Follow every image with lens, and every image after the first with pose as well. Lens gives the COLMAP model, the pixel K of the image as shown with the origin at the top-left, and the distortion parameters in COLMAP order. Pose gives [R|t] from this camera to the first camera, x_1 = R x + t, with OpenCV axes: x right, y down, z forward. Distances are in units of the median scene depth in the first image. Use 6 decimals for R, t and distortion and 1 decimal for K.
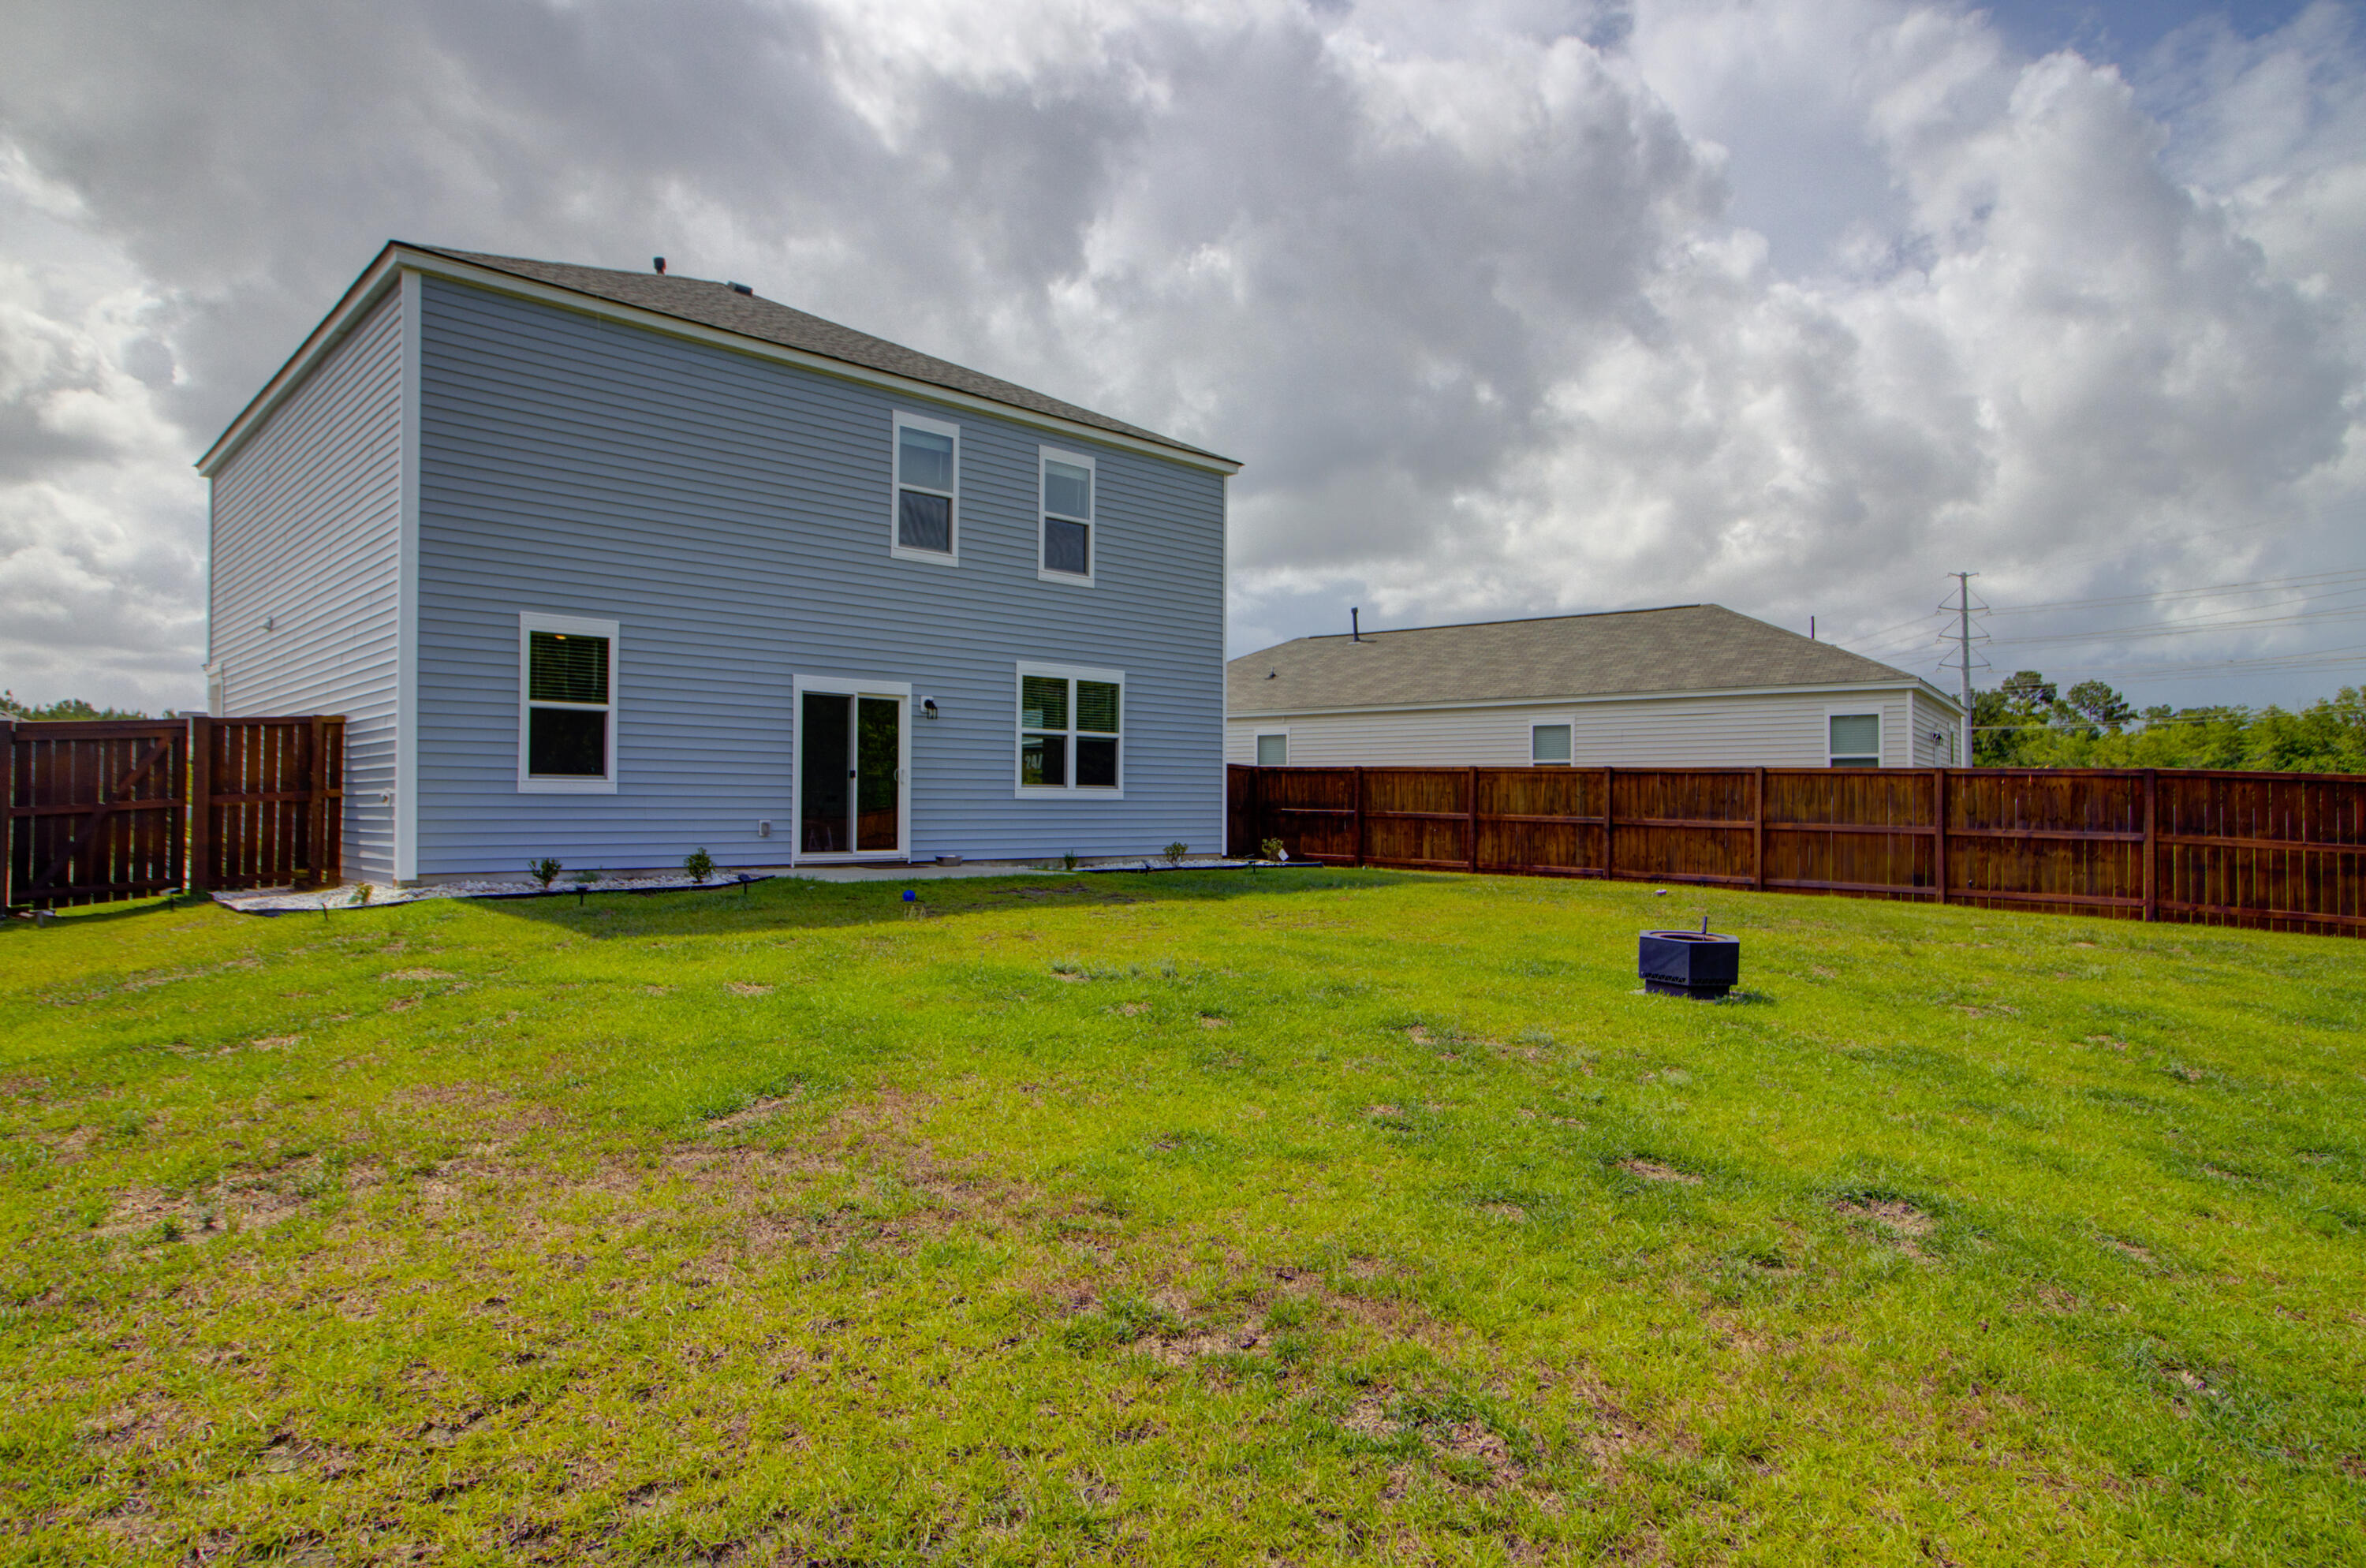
lens RADIAL K [[1333.2, 0, 1239.1], [0, 1333.2, 780.3], [0, 0, 1]] dist [-0.000333, 0.000087]
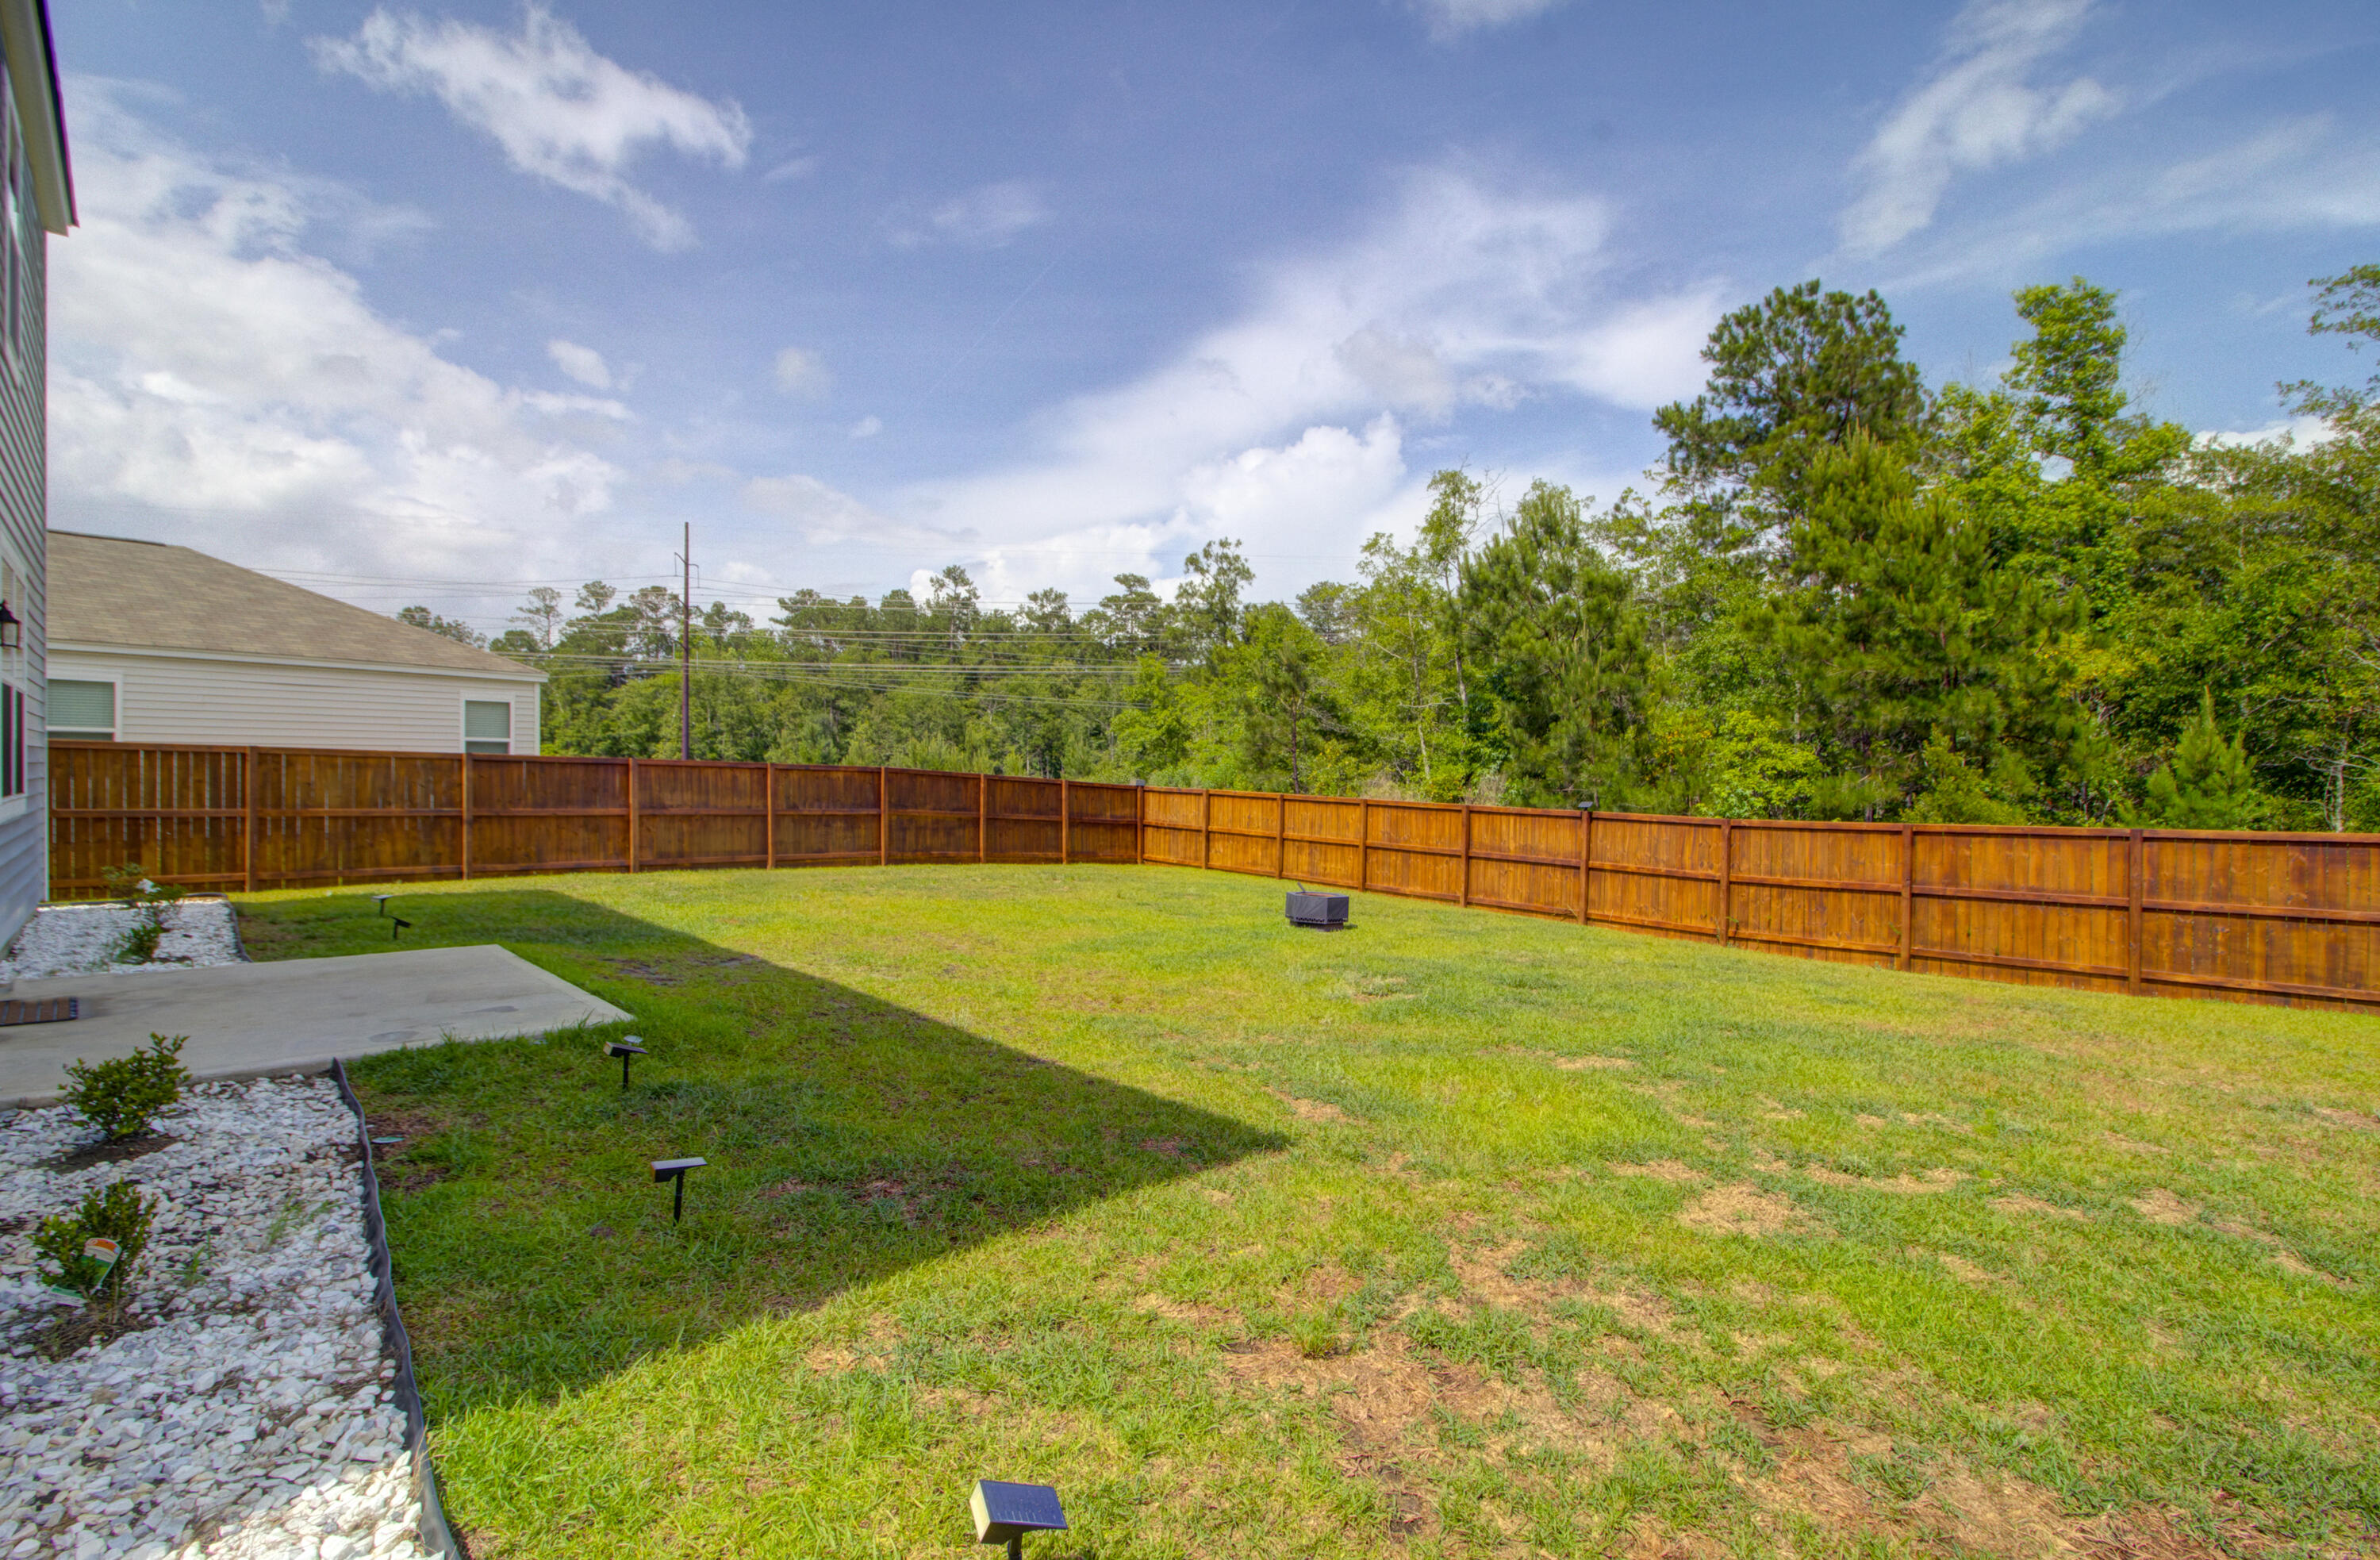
lens RADIAL K [[1072.9, 0, 1173.9], [0, 1072.9, 771.3], [0, 0, 1]] dist [0.004218, 0.000765]
pose [[0.030029, -0.000335, 0.999549, -0.431321], [-0.027135, 0.999631, 0.001150, -0.011115], [-0.999181, -0.027157, 0.030009, 0.491503]]
